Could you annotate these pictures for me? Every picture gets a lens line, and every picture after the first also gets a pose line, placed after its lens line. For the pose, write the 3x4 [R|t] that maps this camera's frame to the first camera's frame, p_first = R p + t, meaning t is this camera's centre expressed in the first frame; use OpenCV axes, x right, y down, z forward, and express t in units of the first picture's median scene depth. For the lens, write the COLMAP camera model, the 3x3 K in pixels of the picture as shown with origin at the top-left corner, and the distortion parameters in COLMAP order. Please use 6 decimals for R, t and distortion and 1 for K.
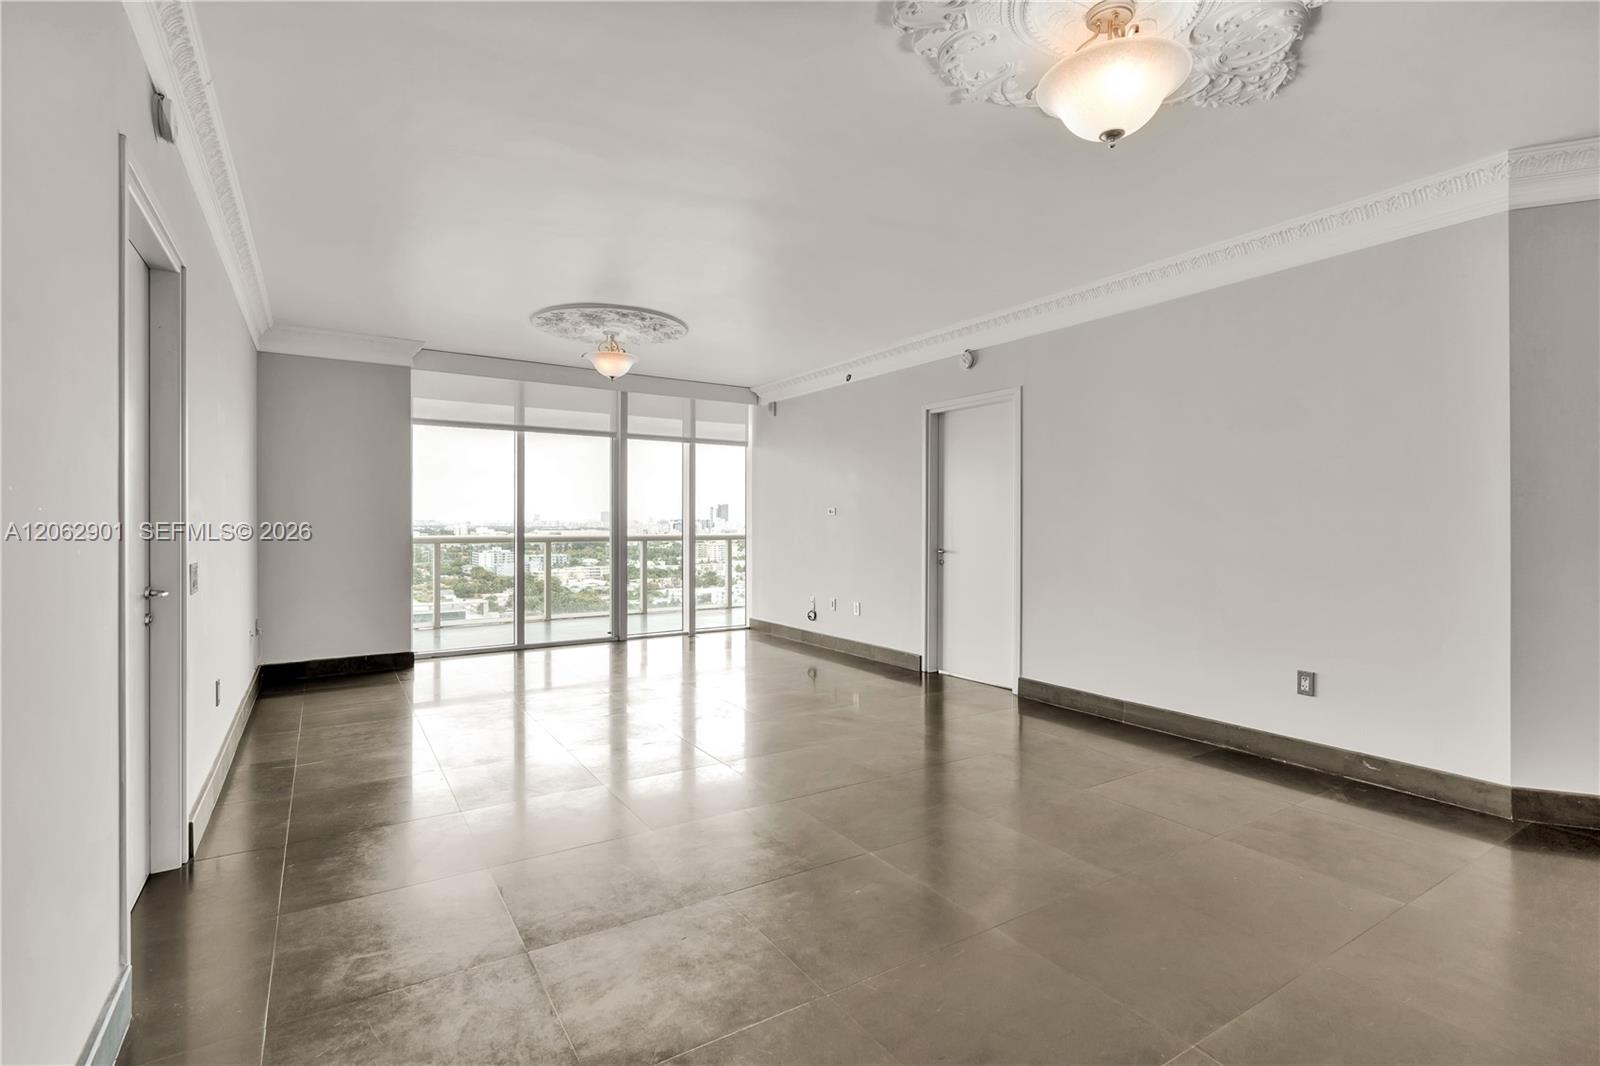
lens RADIAL K [[749.2, 0, 803.1], [0, 749.2, 532.0], [0, 0, 1]] dist [-0.000602, 0.000166]
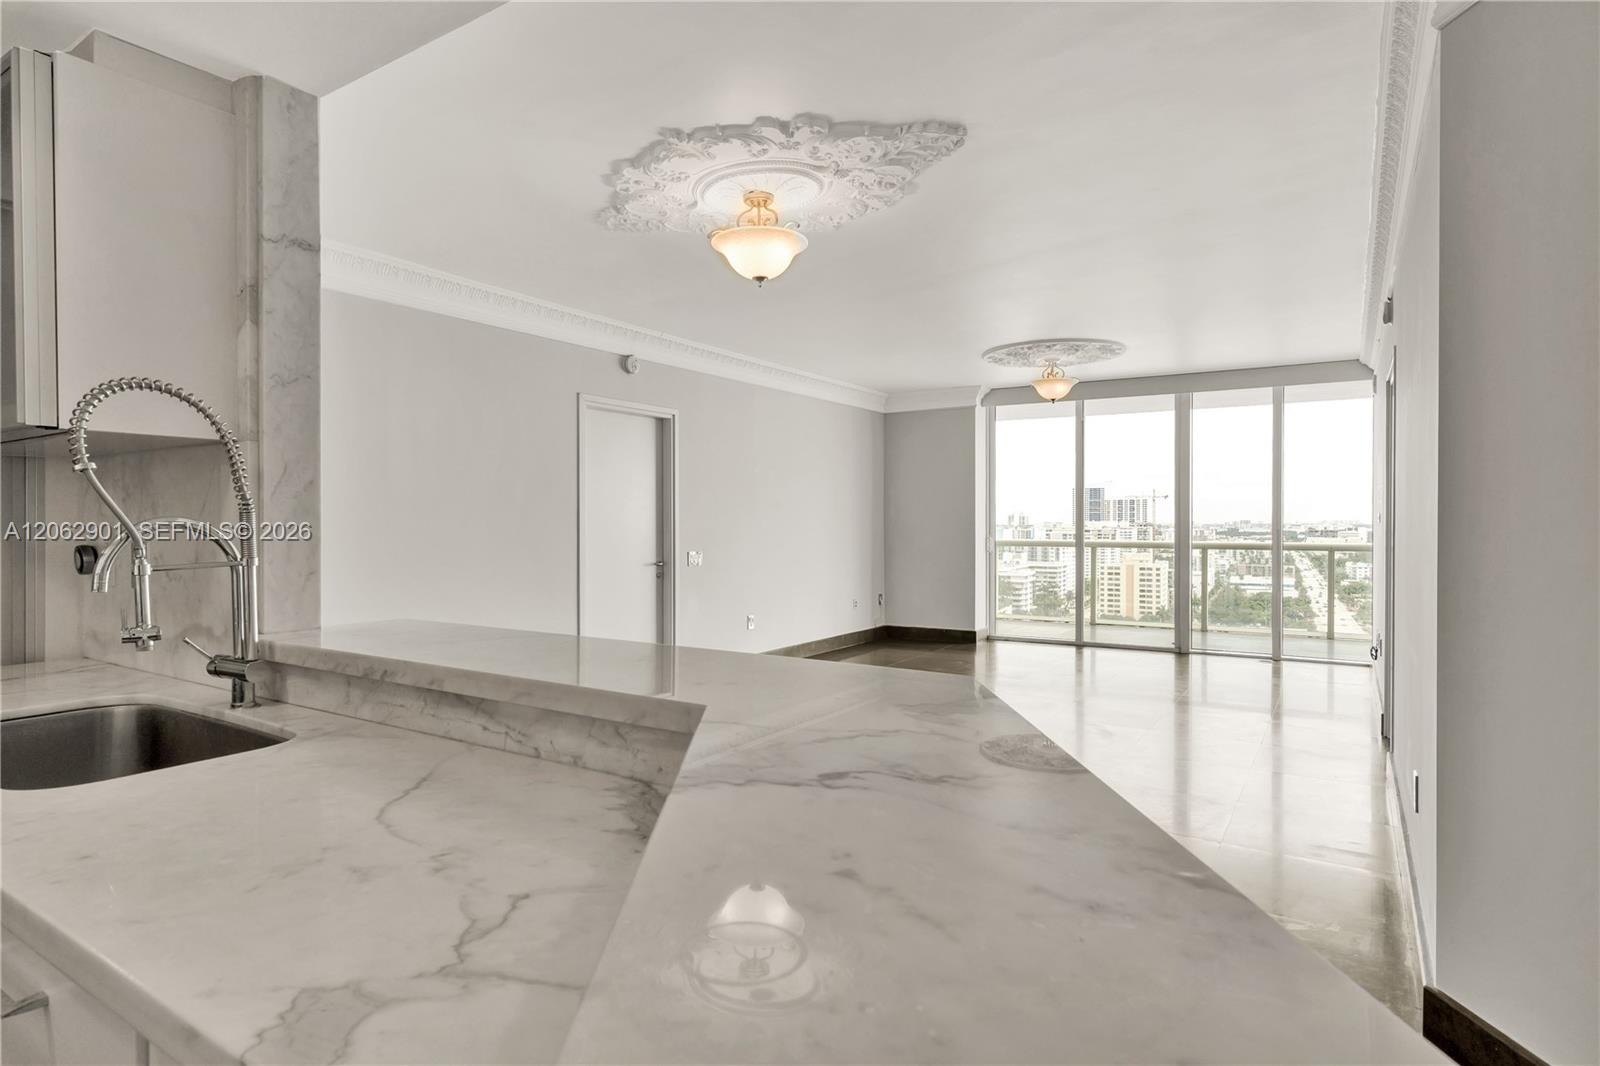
lens RADIAL K [[857.3, 0, 800.9], [0, 857.3, 528.9], [0, 0, 1]] dist [0.005057, -0.000447]
pose [[0.413803, 0.005231, -0.910351, 0.551427], [-0.009786, 0.999951, 0.001298, -0.009979], [0.910314, 0.008372, 0.413834, 0.103014]]
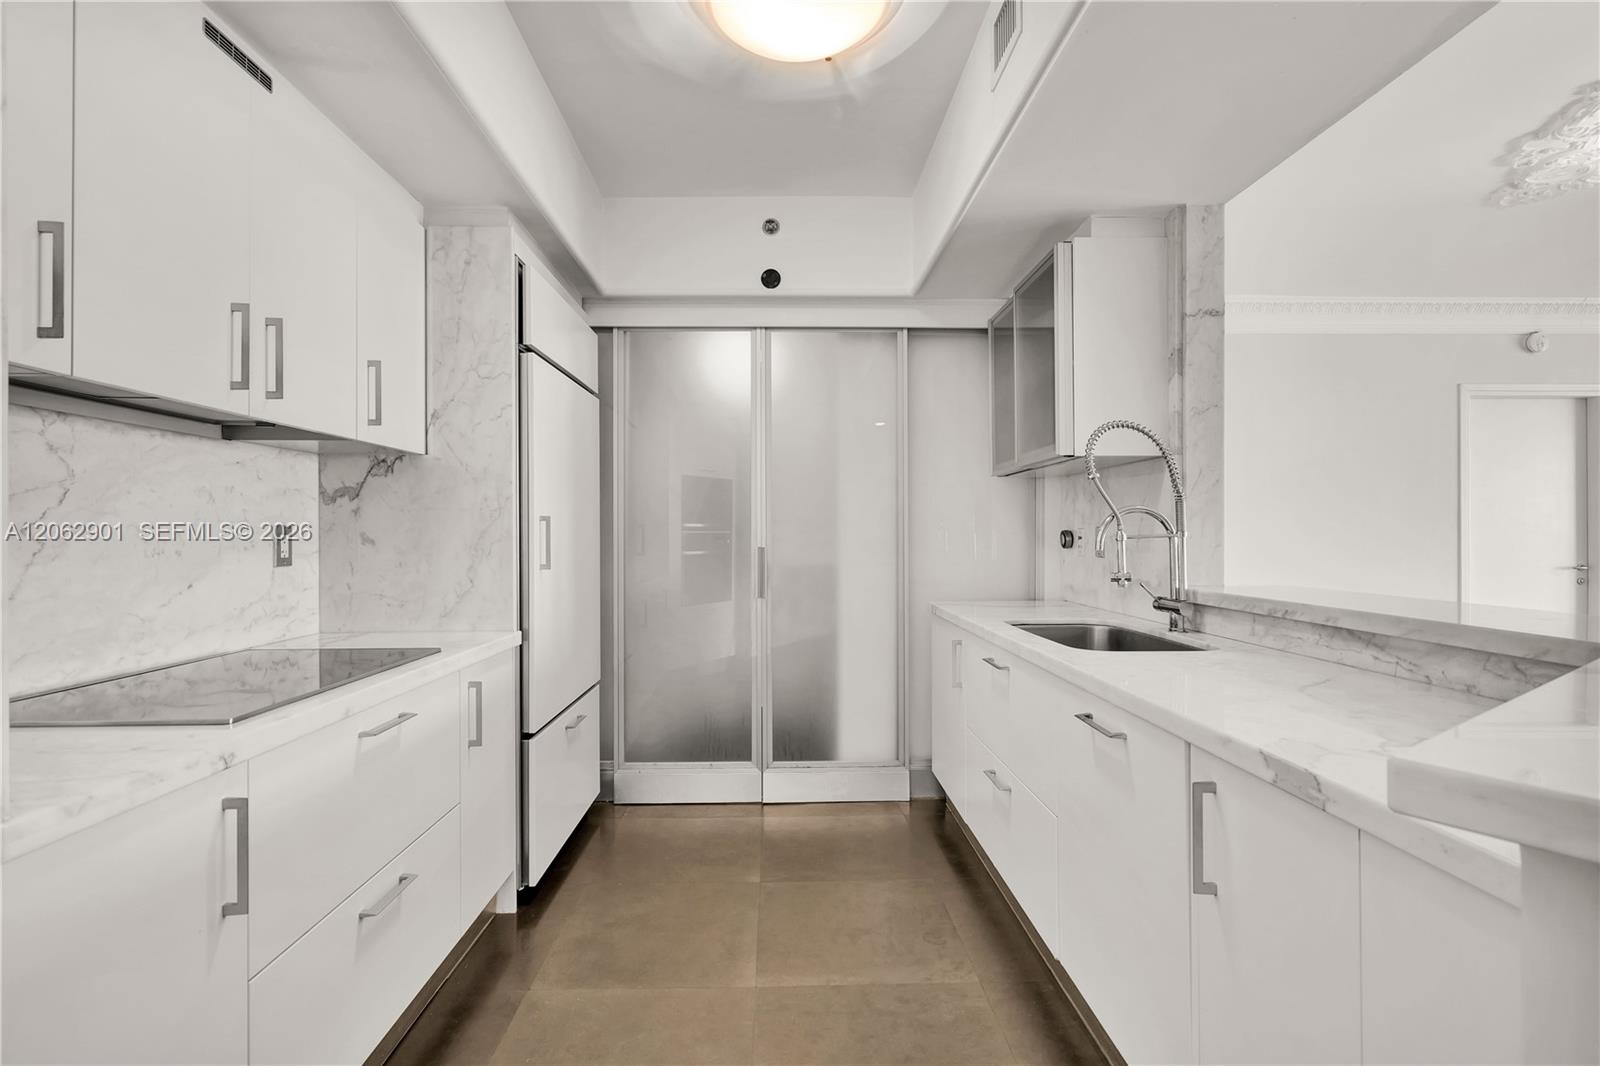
lens RADIAL K [[756.3, 0, 785.5], [0, 756.3, 533.3], [0, 0, 1]] dist [0.000038, 0.000266]
pose [[-0.523826, 0.000155, -0.851825, 0.622217], [-0.006481, 0.999970, 0.004167, -0.000164], [0.851801, 0.007703, -0.523809, 0.087483]]
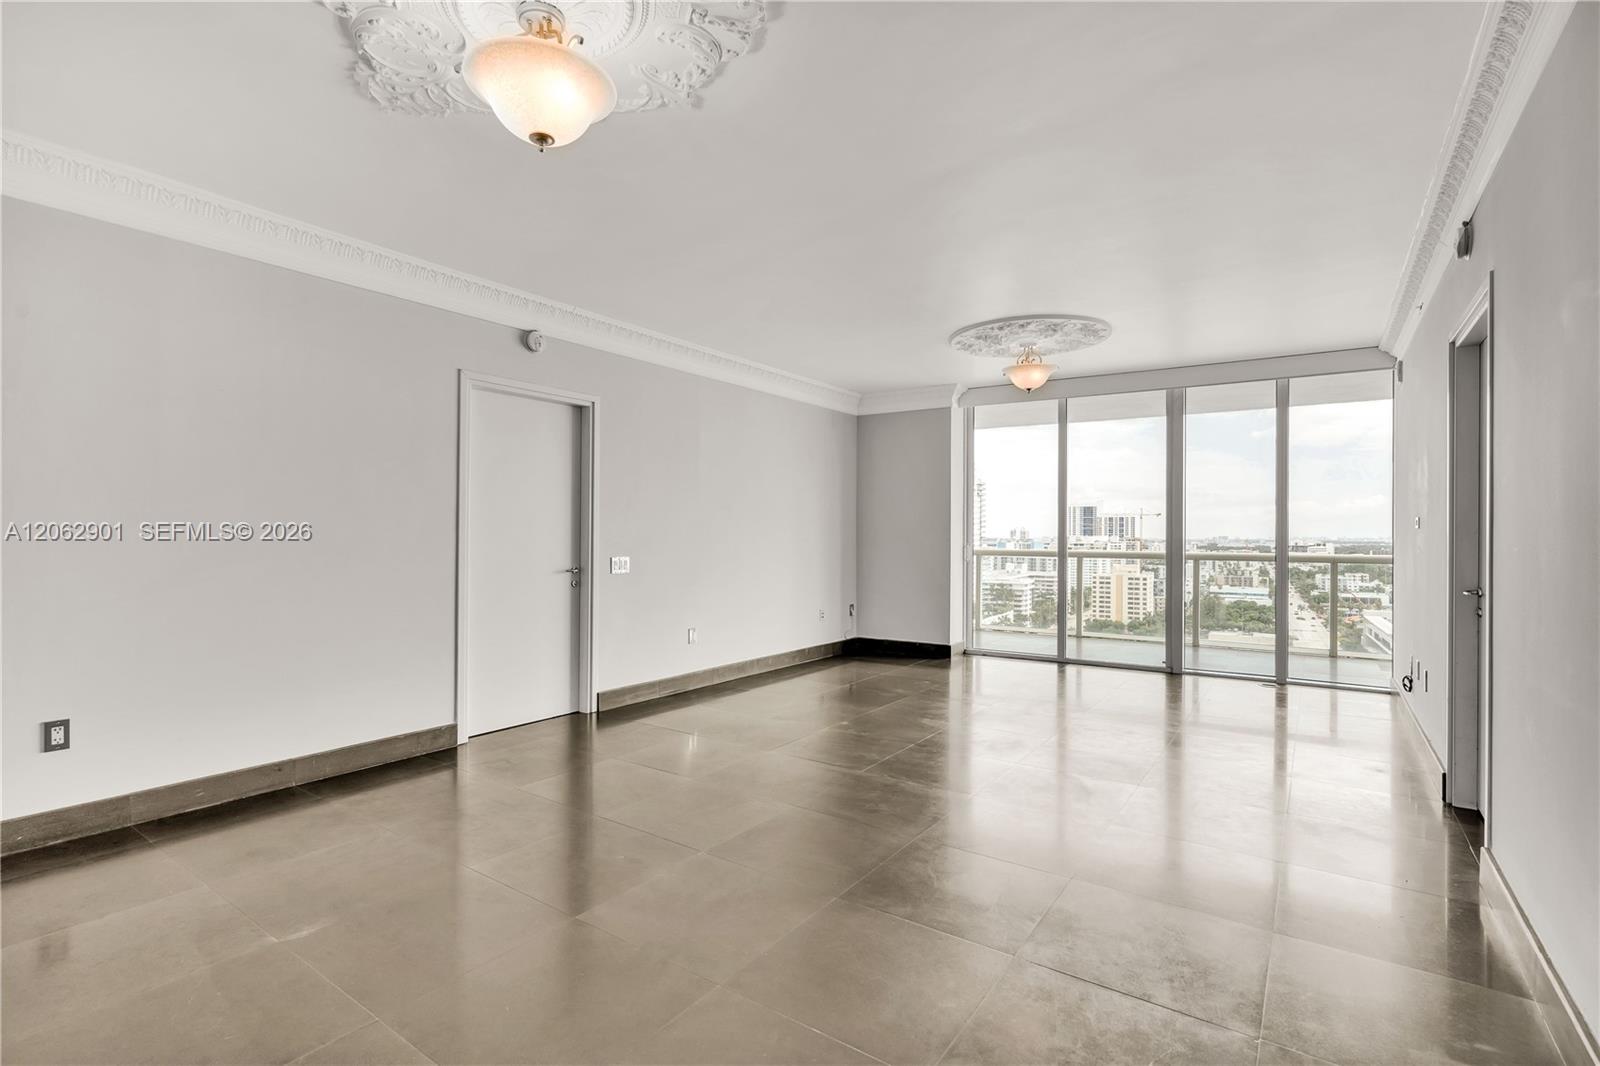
lens RADIAL K [[749.2, 0, 803.1], [0, 749.2, 532.0], [0, 0, 1]] dist [-0.000602, 0.000166]
pose [[0.382956, -0.002777, -0.923762, 0.397871], [-0.017185, 0.999801, -0.010129, -0.003428], [0.923607, 0.019754, 0.382832, 0.263468]]
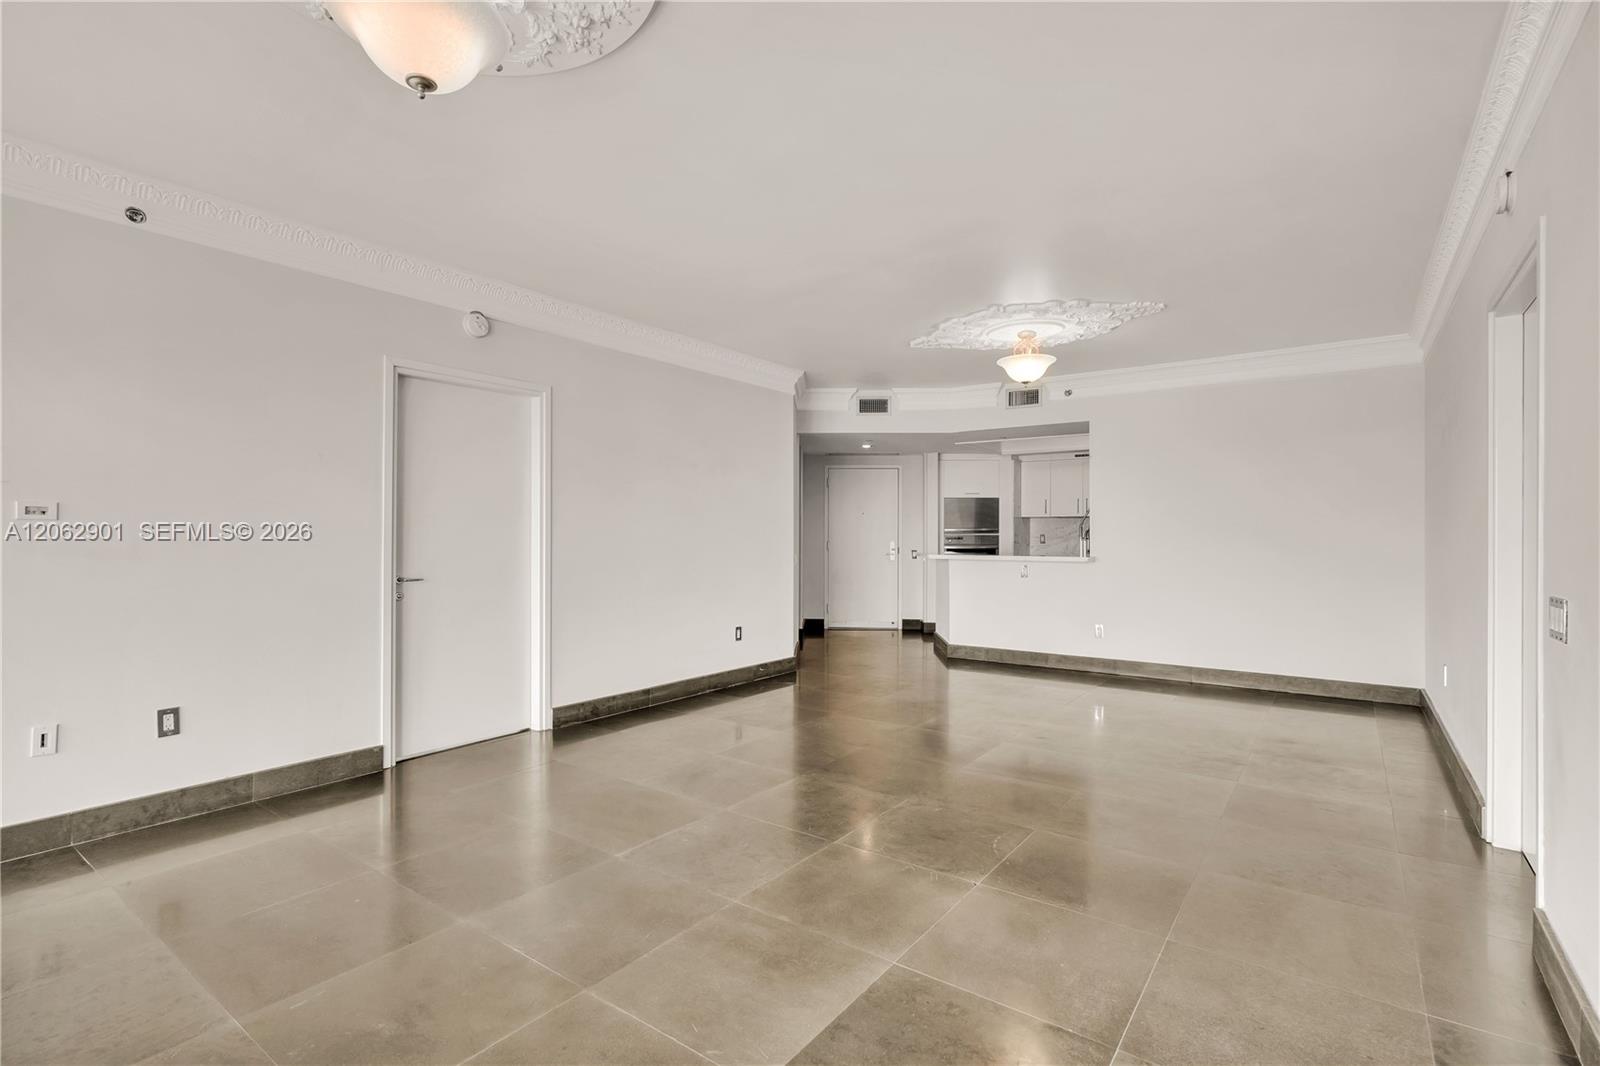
lens RADIAL K [[749.2, 0, 803.1], [0, 749.2, 532.0], [0, 0, 1]] dist [-0.000602, 0.000166]
pose [[-0.367422, 0.005303, 0.930039, -0.458497], [0.009673, 0.999951, -0.001880, -0.009504], [-0.930004, 0.008306, -0.367455, 0.725802]]
